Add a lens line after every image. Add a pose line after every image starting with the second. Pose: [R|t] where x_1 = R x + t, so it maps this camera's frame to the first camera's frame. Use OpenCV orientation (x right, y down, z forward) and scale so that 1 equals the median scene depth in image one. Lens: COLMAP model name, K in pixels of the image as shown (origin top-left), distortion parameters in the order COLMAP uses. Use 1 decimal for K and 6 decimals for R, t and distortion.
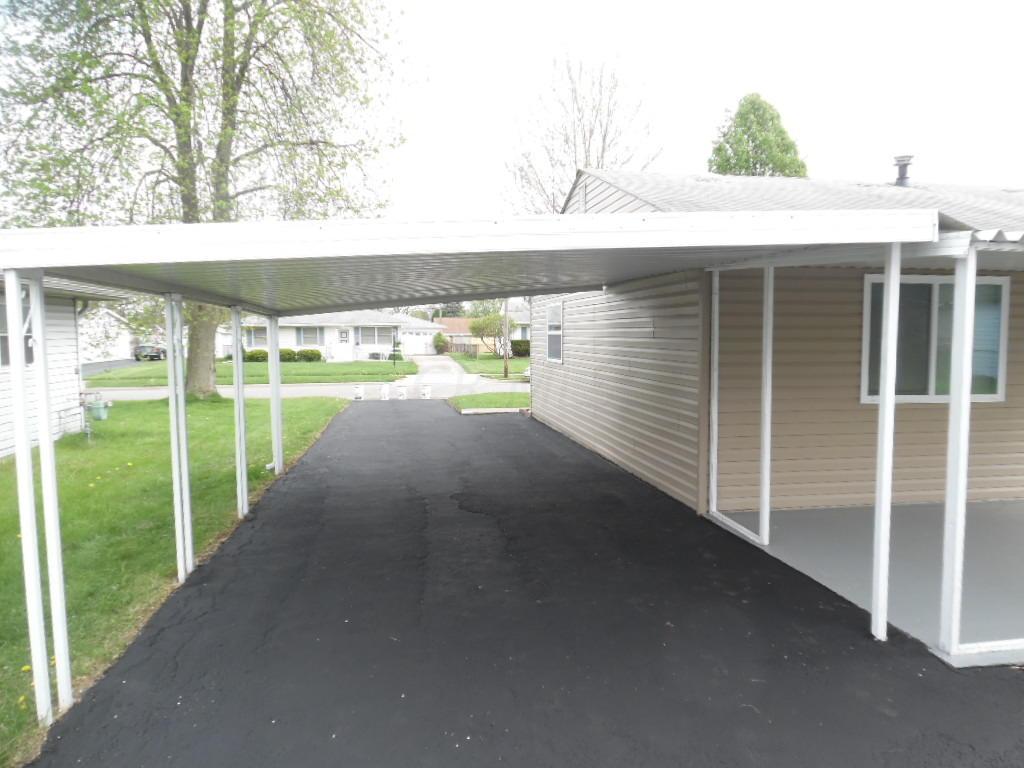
lens RADIAL K [[711.2, 0, 512.0], [0, 711.2, 384.0], [0, 0, 1]] dist [-0.034857, 0.002736]
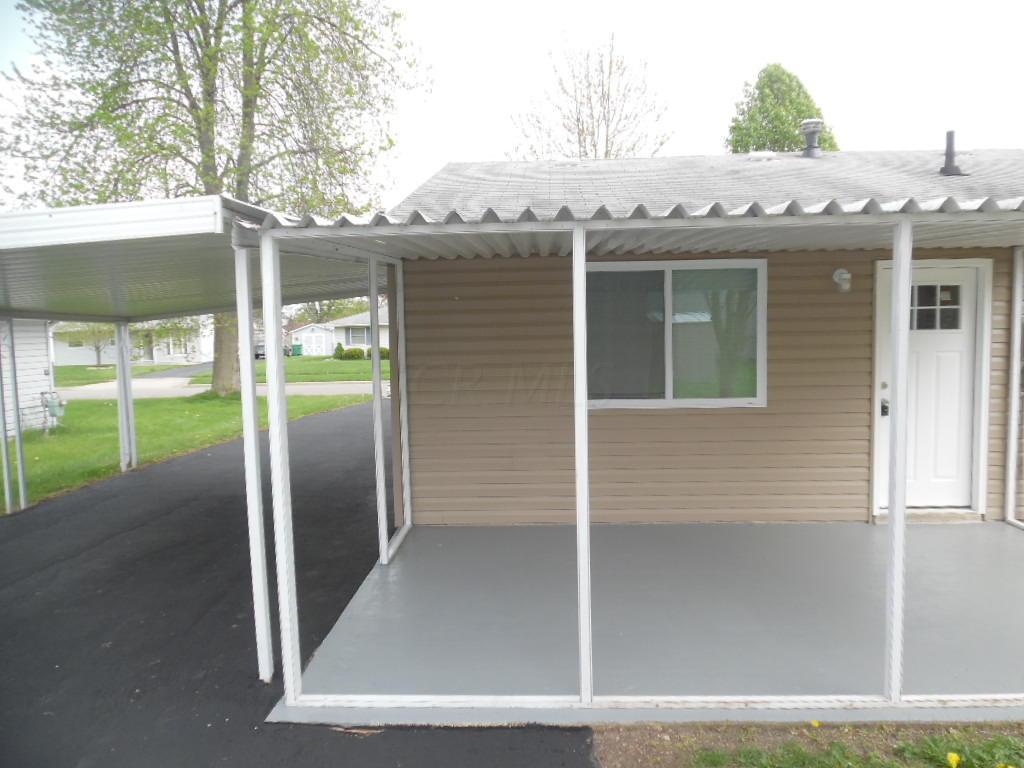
lens RADIAL K [[706.1, 0, 512.0], [0, 706.1, 384.0], [0, 0, 1]] dist [-0.031648, 0.000504]
pose [[0.980217, -0.002770, -0.197906, 0.337113], [0.004235, 0.999967, 0.006981, -0.005515], [0.197880, -0.007681, 0.980196, 0.063991]]
